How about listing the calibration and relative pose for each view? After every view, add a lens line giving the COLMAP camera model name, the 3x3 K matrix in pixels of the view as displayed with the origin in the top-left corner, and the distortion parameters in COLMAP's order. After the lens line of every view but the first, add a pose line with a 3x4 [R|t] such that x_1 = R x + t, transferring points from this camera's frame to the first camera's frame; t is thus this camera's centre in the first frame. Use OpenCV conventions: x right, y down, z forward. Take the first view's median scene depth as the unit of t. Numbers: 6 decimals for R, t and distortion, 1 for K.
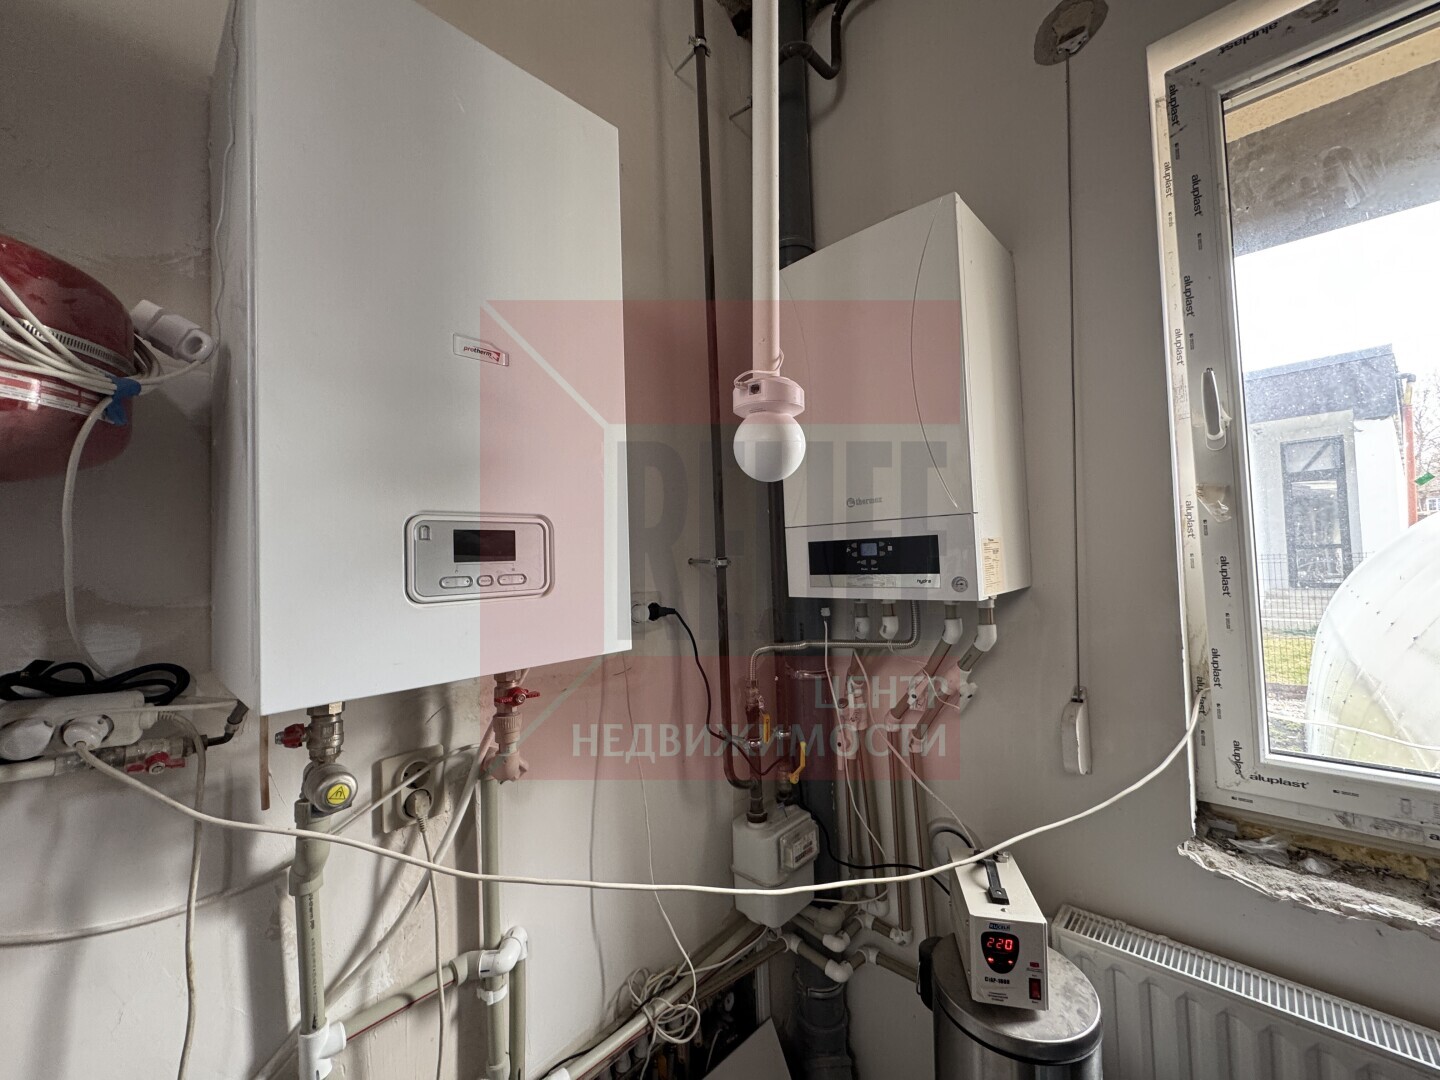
lens RADIAL K [[584.2, 0, 720.0], [0, 584.2, 540.0], [0, 0, 1]] dist [-0.001705, 0.000735]
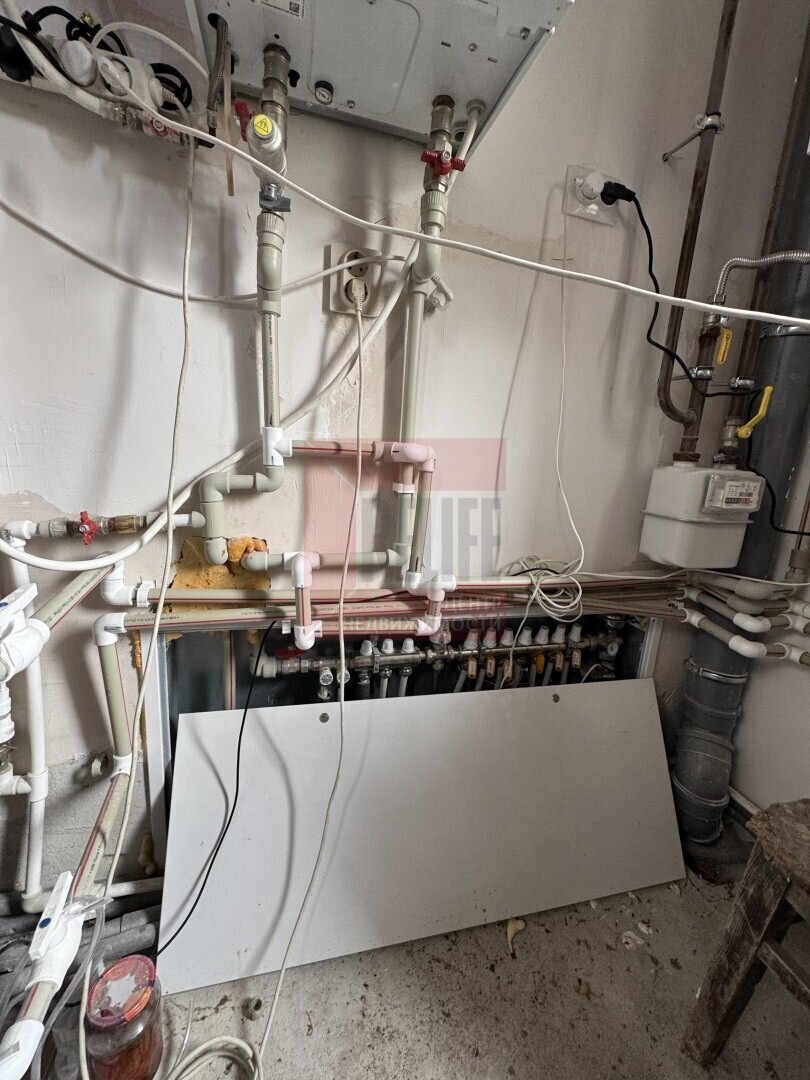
lens RADIAL K [[438.2, 0, 405.0], [0, 438.2, 540.0], [0, 0, 1]] dist [-0.001705, 0.000735]
pose [[0.844581, 0.200230, -0.496579, 0.080480], [-0.081951, 0.964858, 0.249667, 0.643224], [0.529118, -0.170169, 0.831310, 0.233051]]
